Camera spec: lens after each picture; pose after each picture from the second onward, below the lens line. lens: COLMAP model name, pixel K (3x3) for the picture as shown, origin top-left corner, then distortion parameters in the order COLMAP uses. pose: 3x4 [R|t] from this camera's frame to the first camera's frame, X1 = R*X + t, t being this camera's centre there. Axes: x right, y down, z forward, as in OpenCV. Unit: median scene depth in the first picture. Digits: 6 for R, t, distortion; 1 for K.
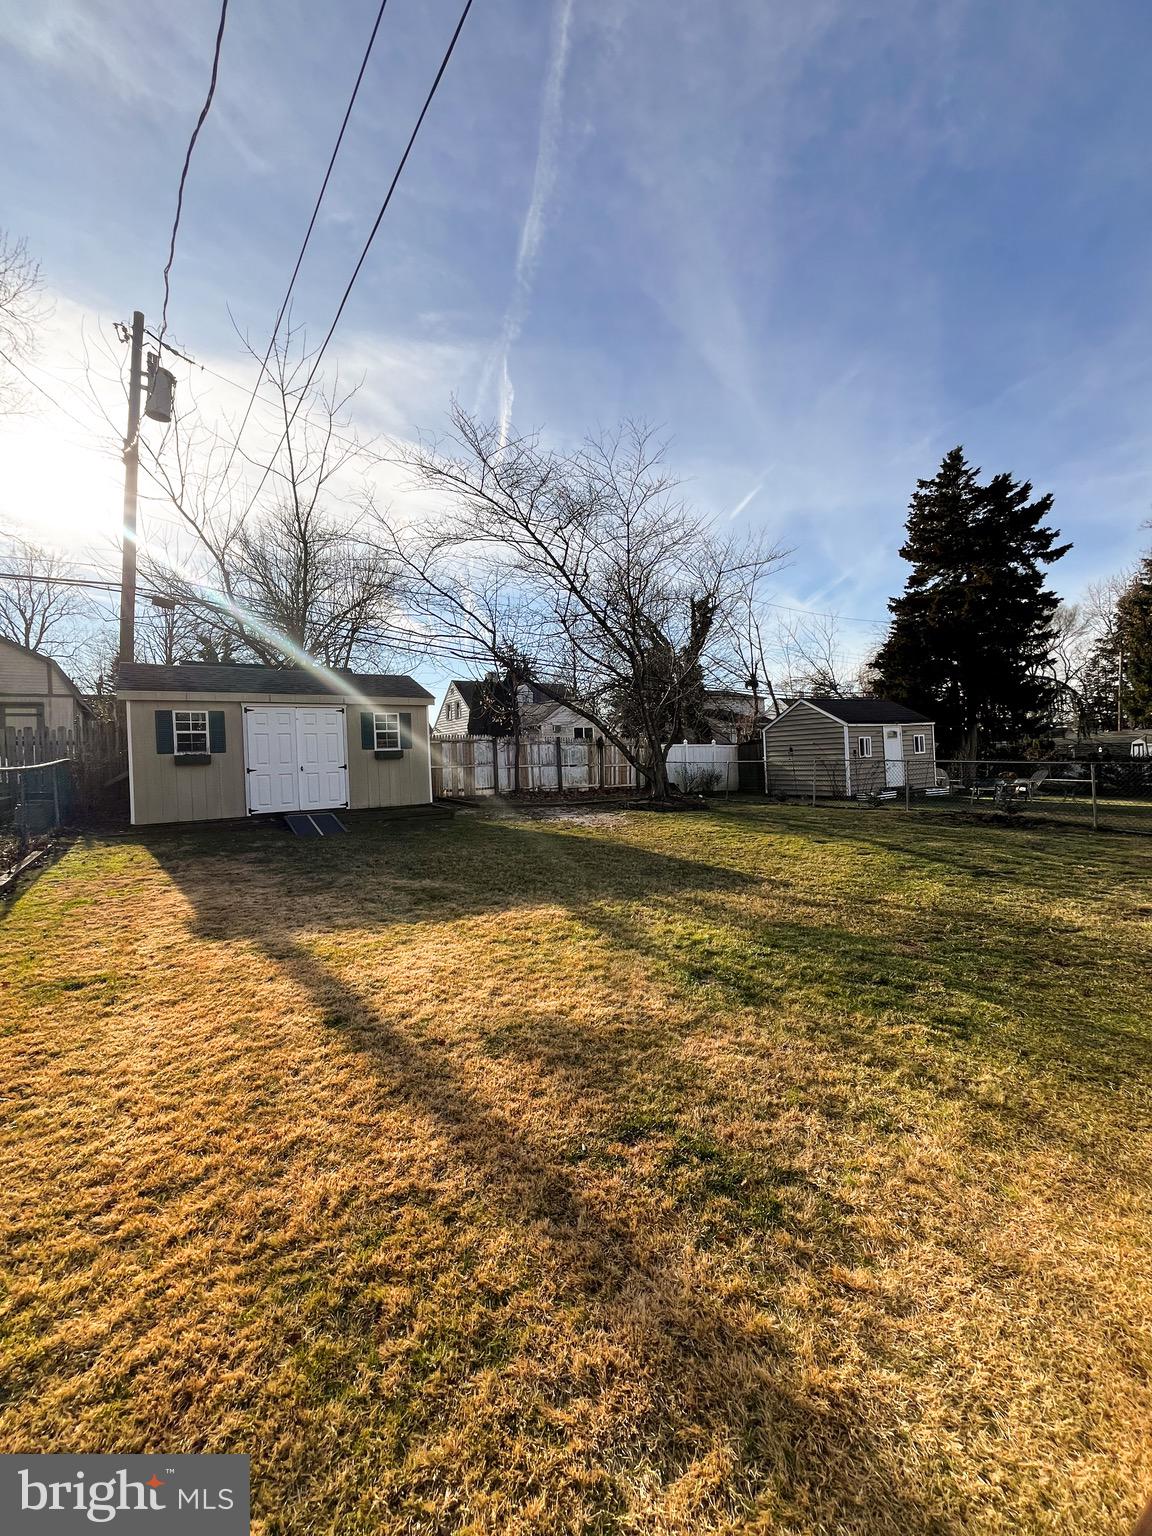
lens RADIAL K [[617.6, 0, 576.0], [0, 617.6, 768.0], [0, 0, 1]] dist [-0.002614, -0.000056]
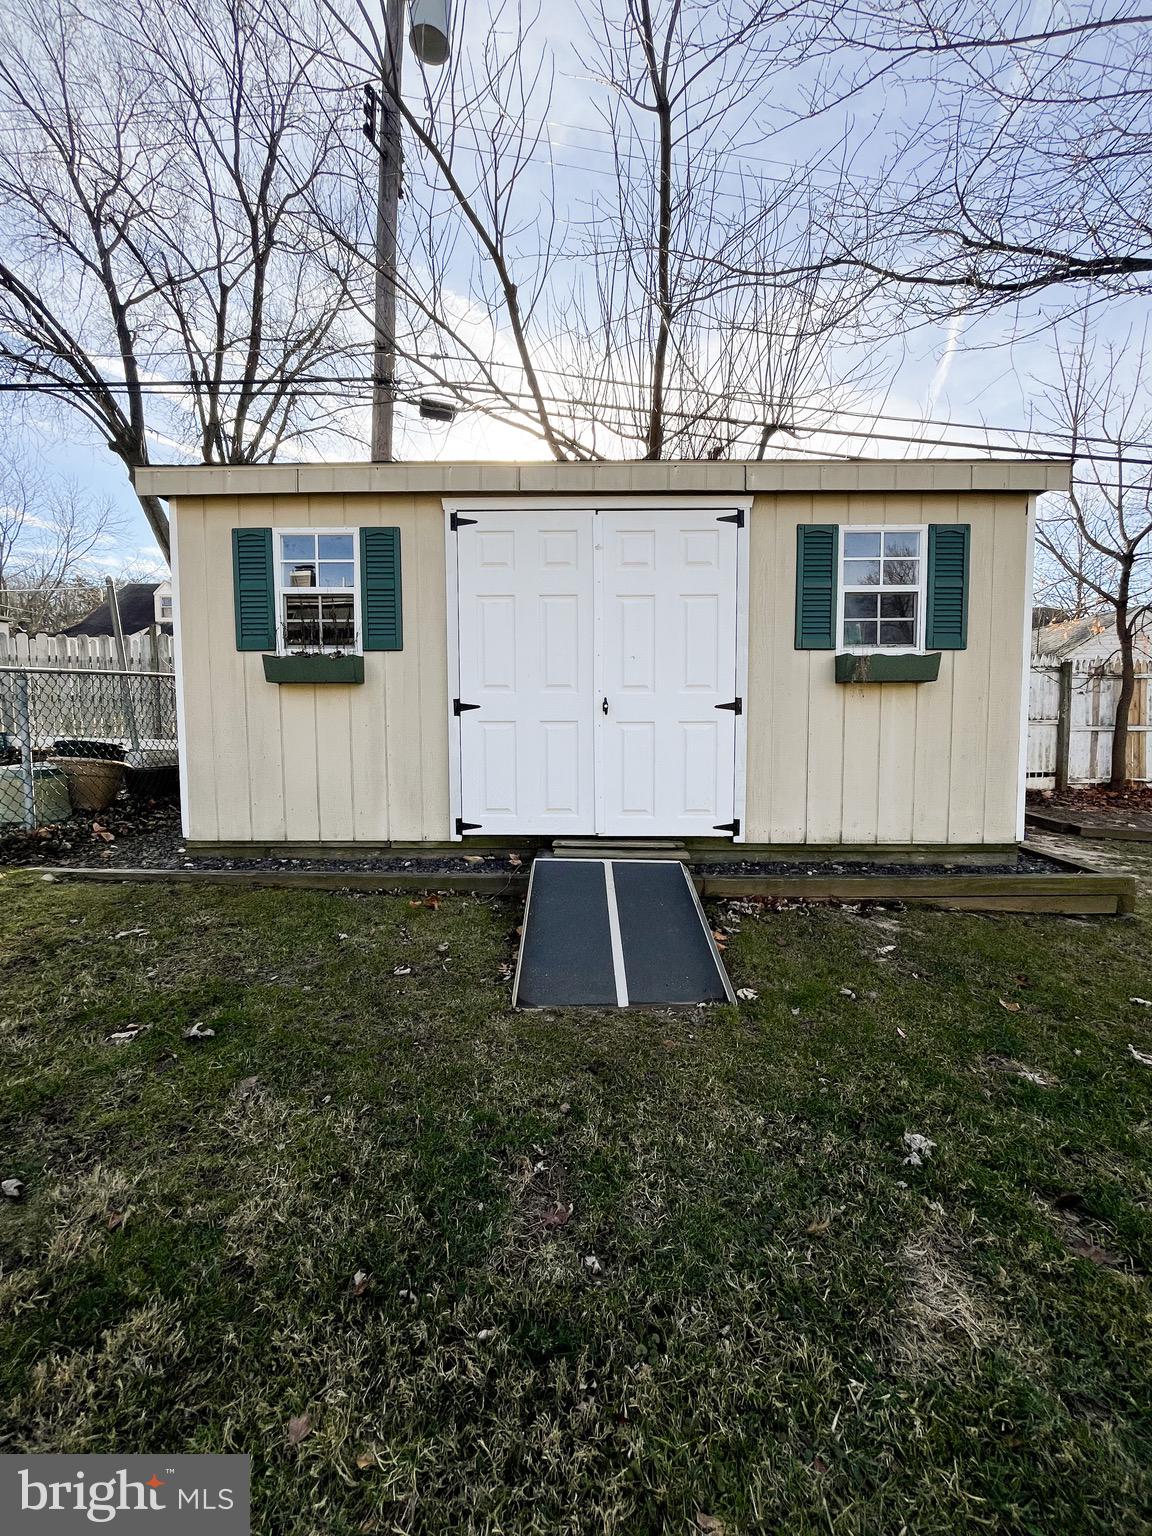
lens RADIAL K [[617.6, 0, 576.0], [0, 617.6, 768.0], [0, 0, 1]] dist [-0.002614, -0.000056]
pose [[0.828355, 0.074665, -0.555206, -0.271456], [-0.035761, 0.996105, 0.080602, 0.007741], [0.559061, -0.046913, 0.827798, 0.710758]]
